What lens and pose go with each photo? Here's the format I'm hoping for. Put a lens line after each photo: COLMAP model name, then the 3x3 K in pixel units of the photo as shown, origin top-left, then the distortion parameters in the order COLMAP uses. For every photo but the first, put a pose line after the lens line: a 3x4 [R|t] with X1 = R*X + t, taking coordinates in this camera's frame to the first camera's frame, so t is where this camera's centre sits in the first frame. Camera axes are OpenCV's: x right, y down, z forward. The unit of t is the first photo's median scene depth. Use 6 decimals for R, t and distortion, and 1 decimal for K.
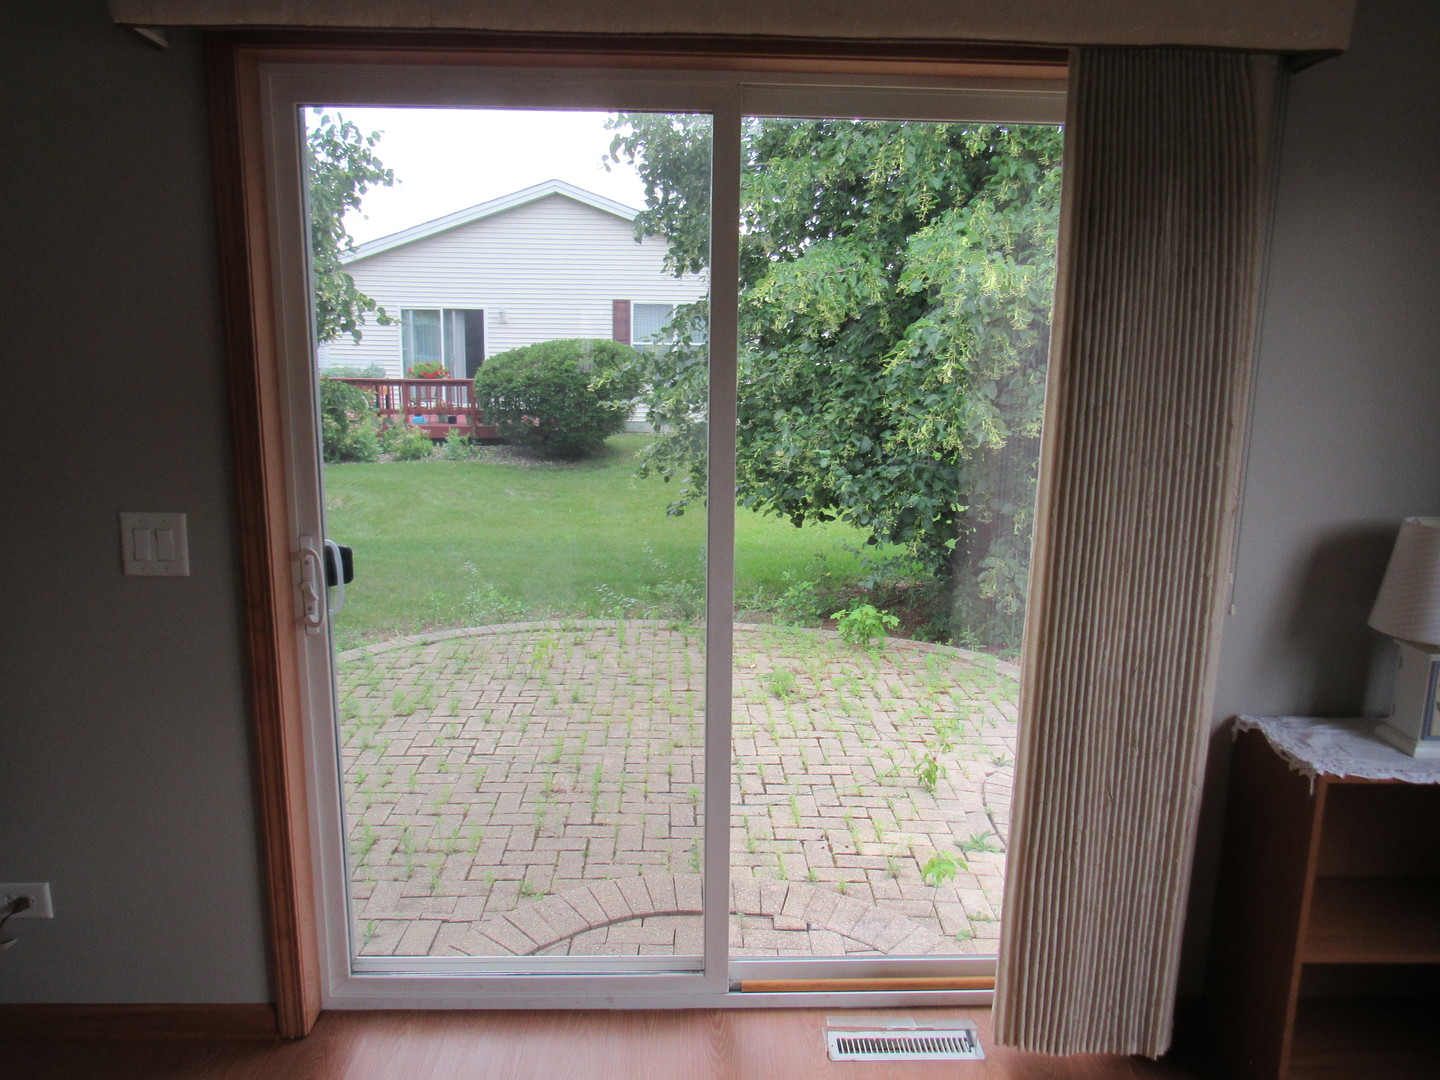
lens RADIAL K [[1030.2, 0, 722.2], [0, 1030.2, 539.4], [0, 0, 1]] dist [-0.031306, 0.010160]
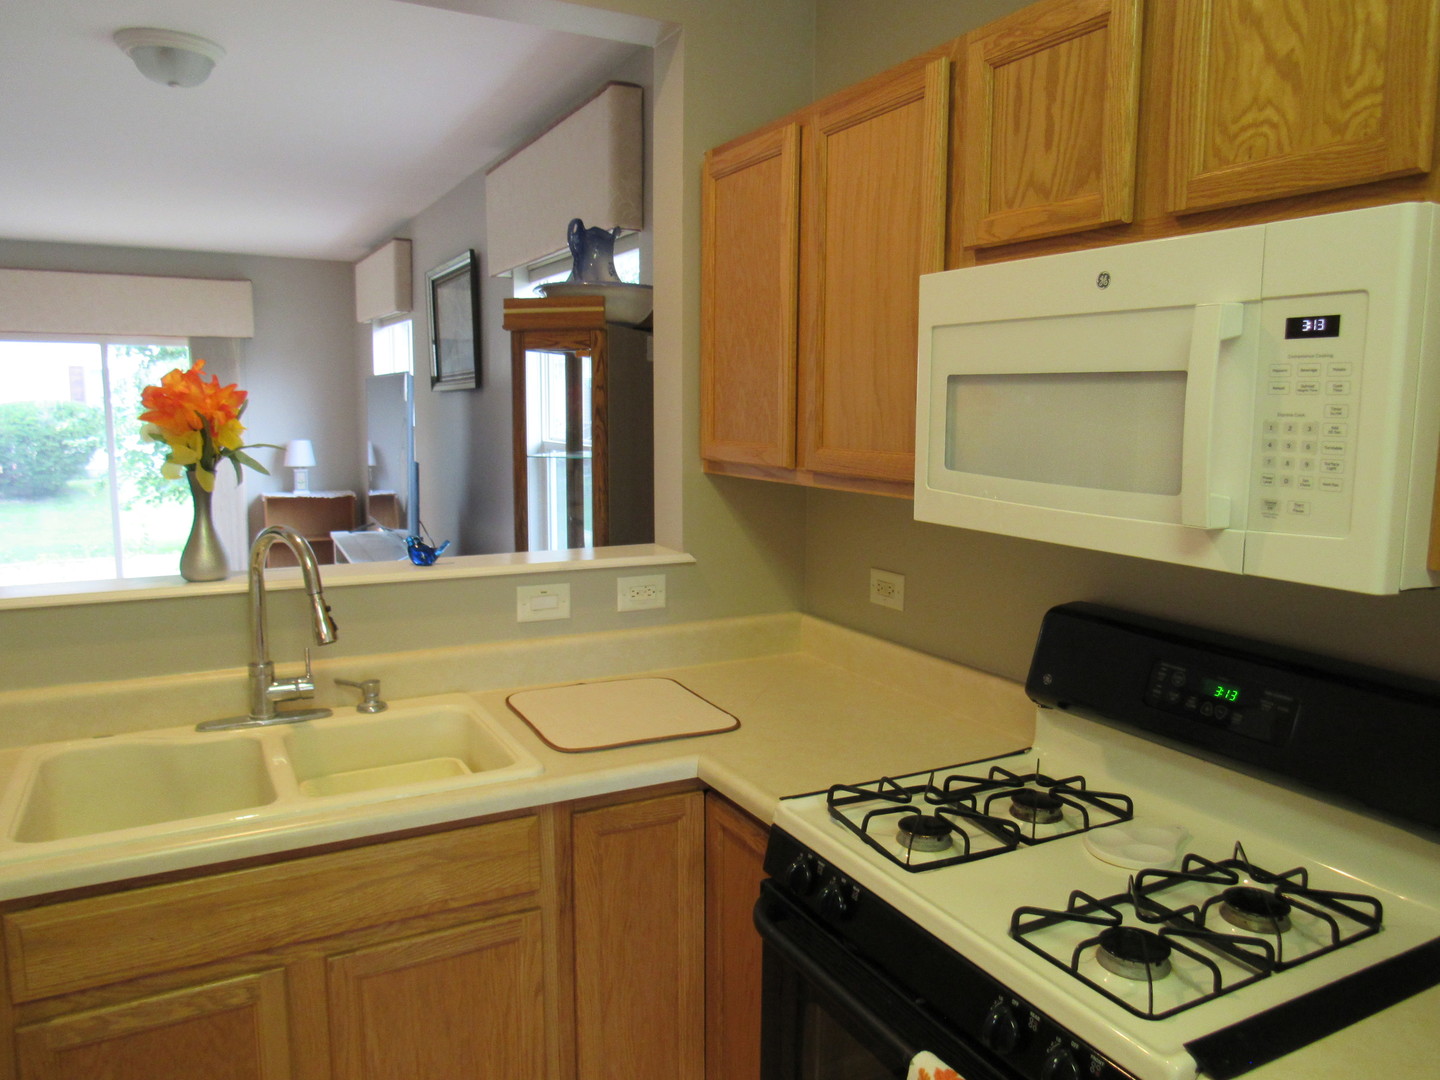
lens RADIAL K [[1030.2, 0, 715.1], [0, 1030.2, 535.0], [0, 0, 1]] dist [-0.031306, 0.010160]
pose [[0.896694, -0.067502, 0.437474, 0.040817], [0.091444, 0.995234, -0.033869, 0.078151], [-0.433103, 0.070375, 0.898593, -0.411375]]
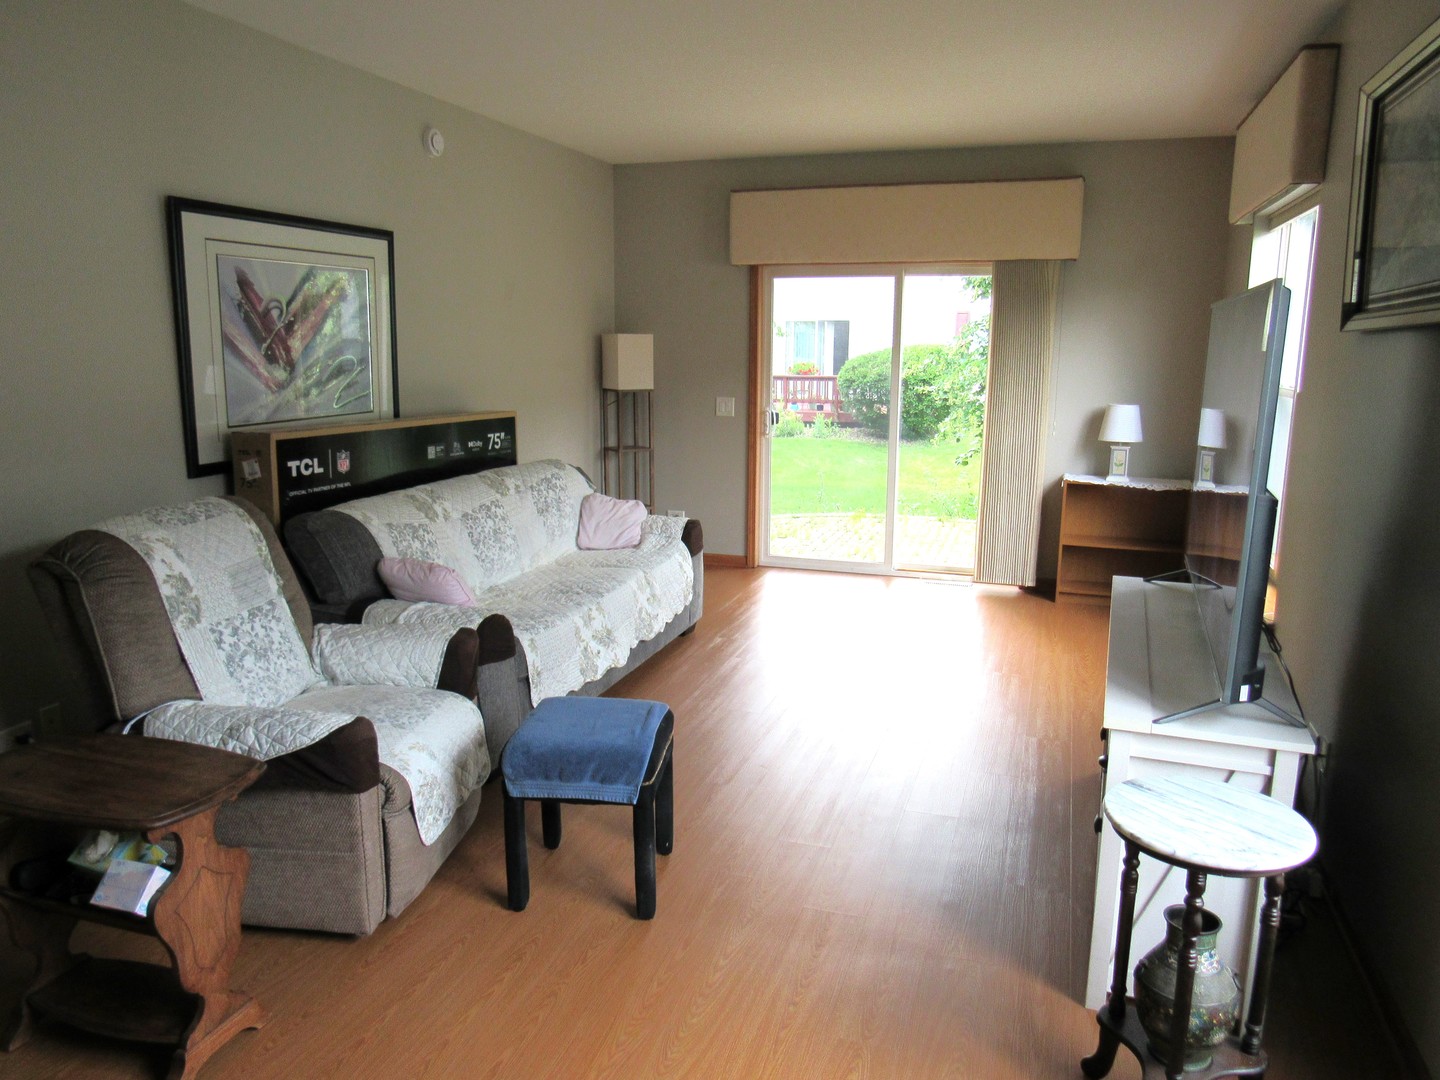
lens RADIAL K [[1026.4, 0, 720.5], [0, 1026.4, 532.7], [0, 0, 1]] dist [-0.010772, -0.003622]
pose [[0.937723, 0.056235, -0.342801, 0.073102], [-0.059576, 0.998223, 0.000787, 0.049169], [0.342236, 0.019684, 0.939408, -0.257621]]
